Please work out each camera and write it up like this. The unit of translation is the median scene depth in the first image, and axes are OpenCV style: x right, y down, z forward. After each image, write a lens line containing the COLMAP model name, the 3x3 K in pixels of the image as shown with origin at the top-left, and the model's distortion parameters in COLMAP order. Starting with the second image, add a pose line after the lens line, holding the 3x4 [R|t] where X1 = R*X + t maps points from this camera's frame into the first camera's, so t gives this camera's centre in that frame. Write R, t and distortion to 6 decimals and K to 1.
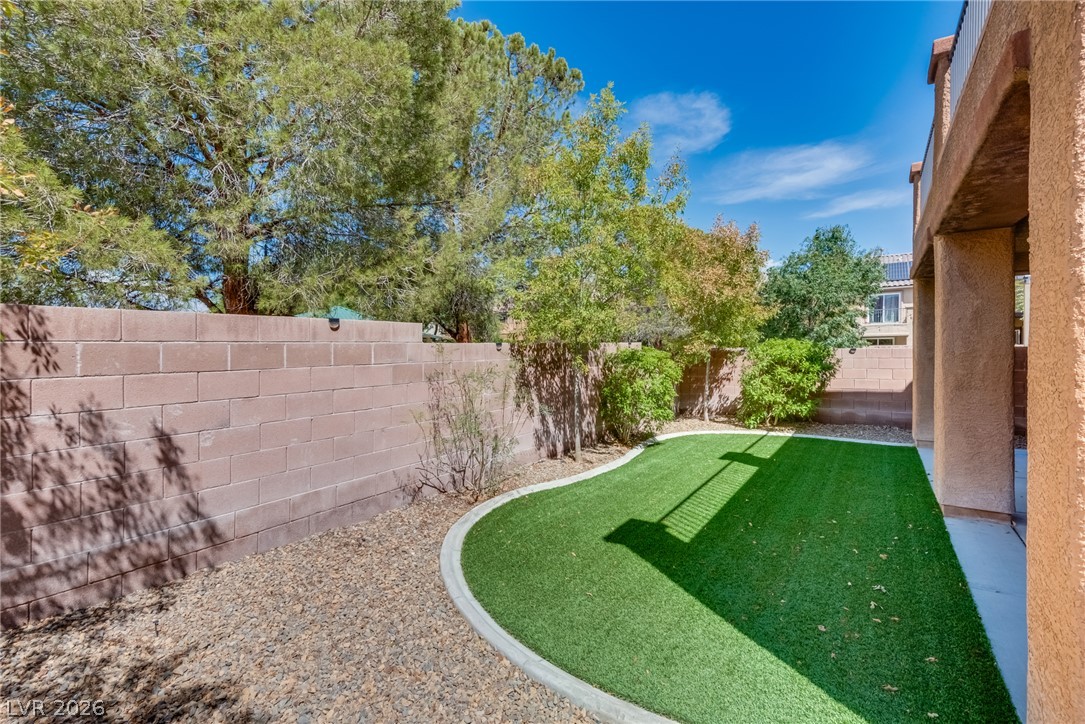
lens RADIAL K [[496.0, 0, 537.7], [0, 496.0, 357.5], [0, 0, 1]] dist [0.027358, -0.015230]
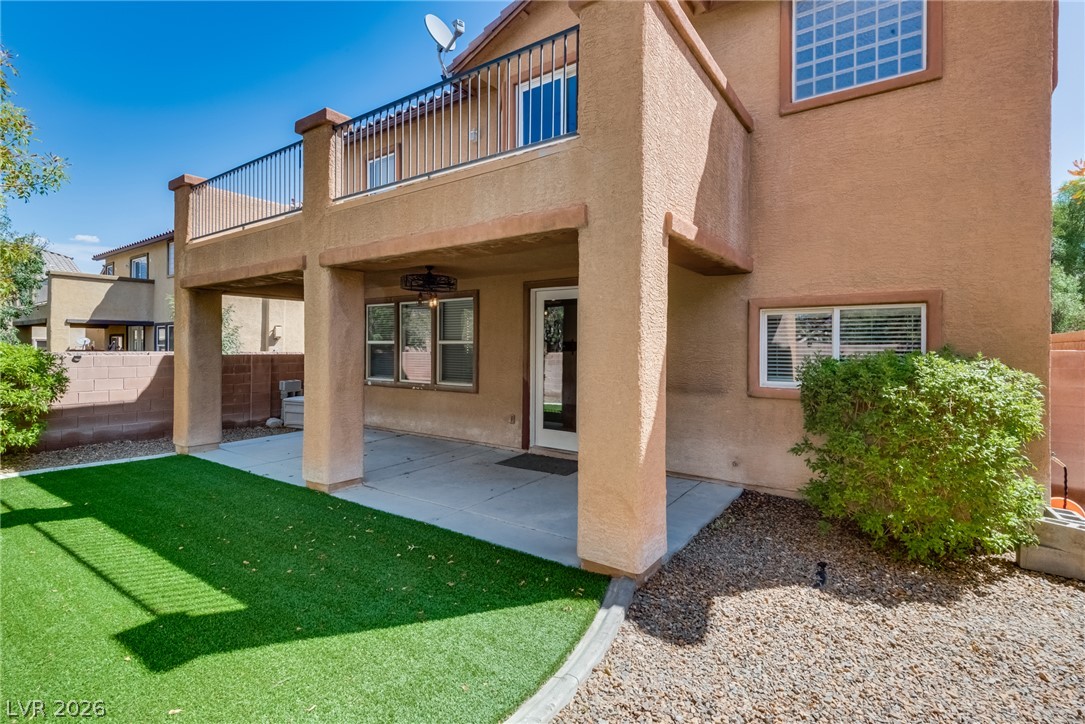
lens RADIAL K [[496.0, 0, 537.7], [0, 496.0, 357.5], [0, 0, 1]] dist [0.027358, -0.015230]
pose [[0.042701, -0.001553, 0.999087, -0.405401], [0.011744, 0.999930, 0.001052, -0.016560], [-0.999019, 0.011689, 0.042716, 0.434235]]
